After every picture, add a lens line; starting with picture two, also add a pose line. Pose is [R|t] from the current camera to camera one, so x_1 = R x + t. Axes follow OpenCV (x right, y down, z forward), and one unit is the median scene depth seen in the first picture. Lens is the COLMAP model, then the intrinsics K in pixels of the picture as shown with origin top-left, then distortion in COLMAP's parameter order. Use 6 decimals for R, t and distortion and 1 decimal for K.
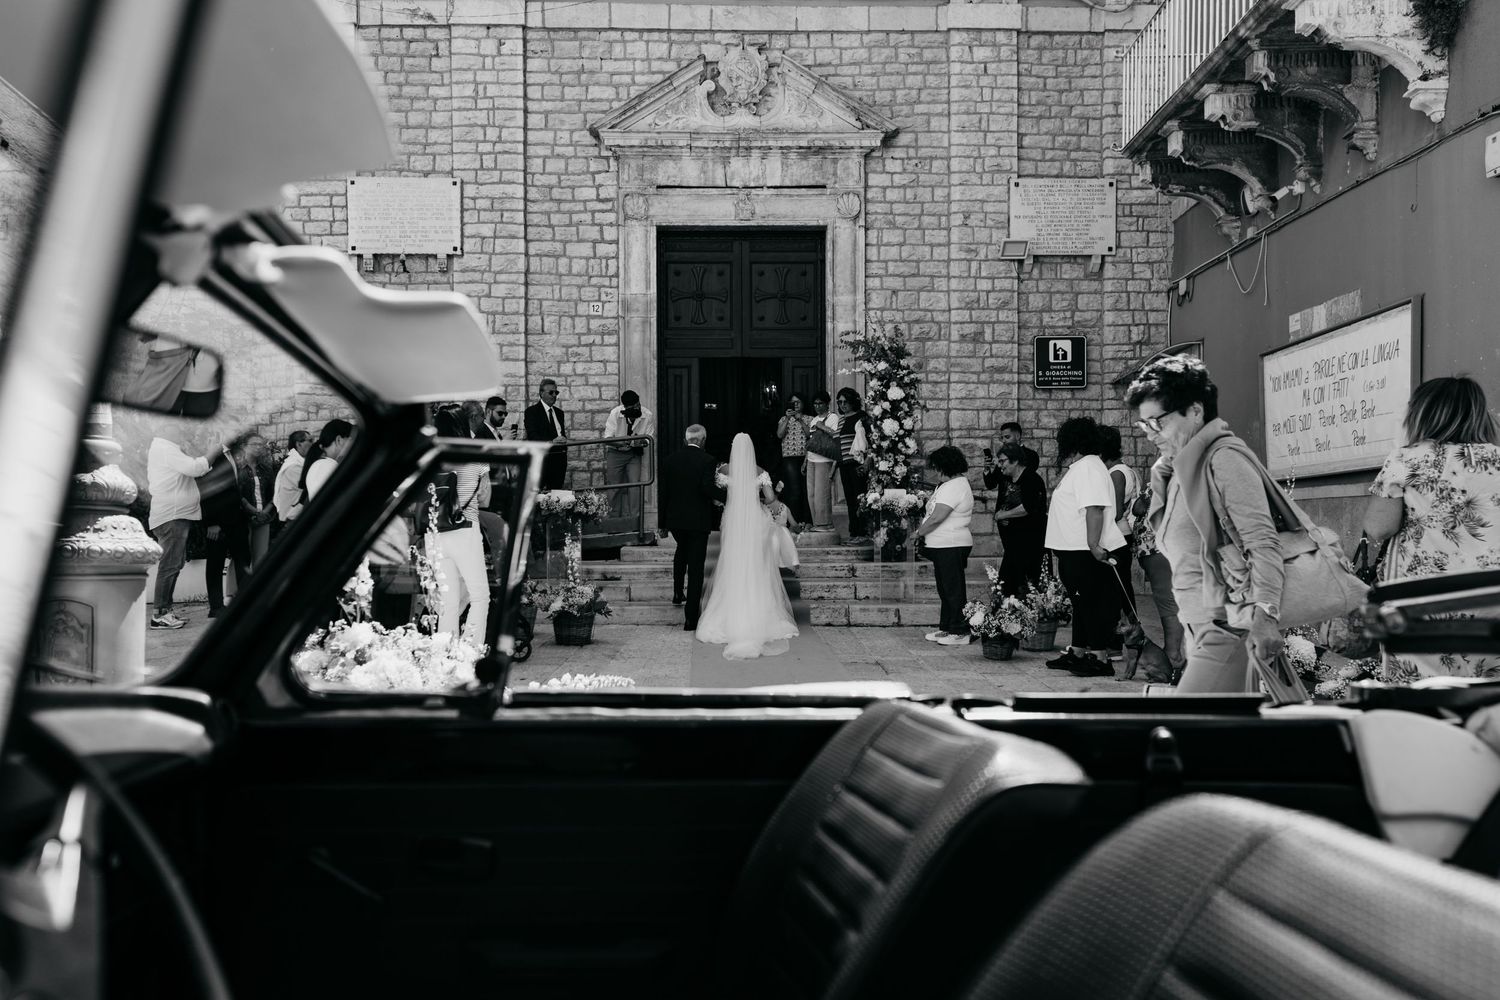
lens RADIAL K [[1026.5, 0, 750.0], [0, 1026.5, 500.0], [0, 0, 1]] dist [-0.000197, -0.000089]
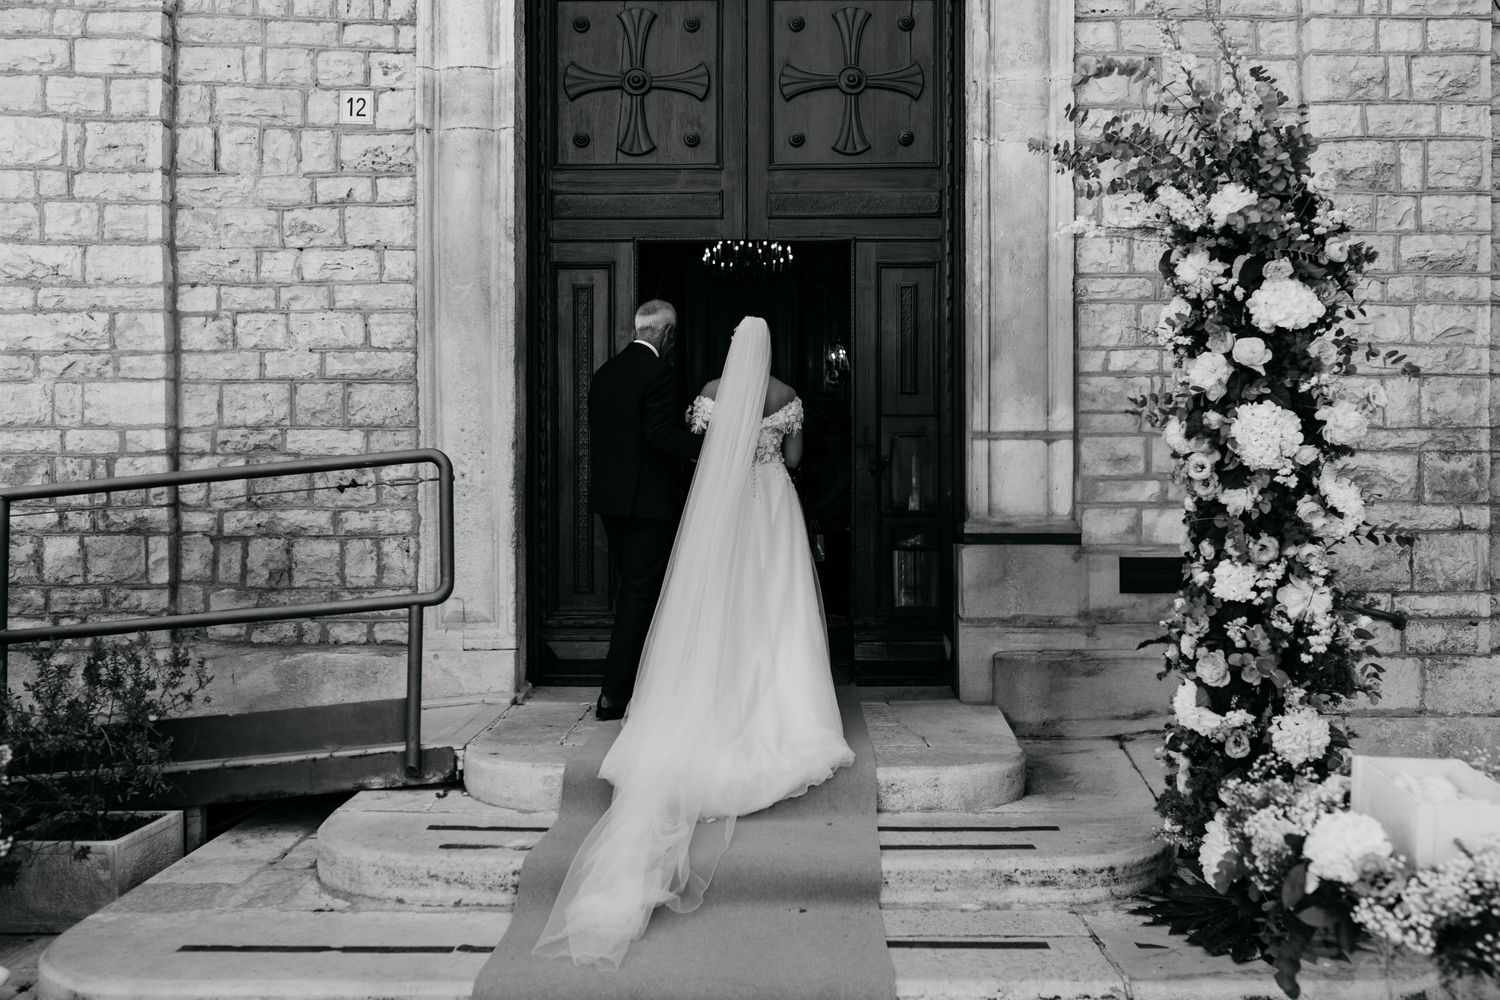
lens RADIAL K [[1429.0, 0, 750.0], [0, 1429.0, 500.0], [0, 0, 1]] dist [0.000636, 0.006906]
pose [[0.999176, 0.003862, -0.040411, 0.016300], [-0.004111, 0.999973, -0.006078, -0.039393], [0.040387, 0.006239, 0.999165, 0.481439]]
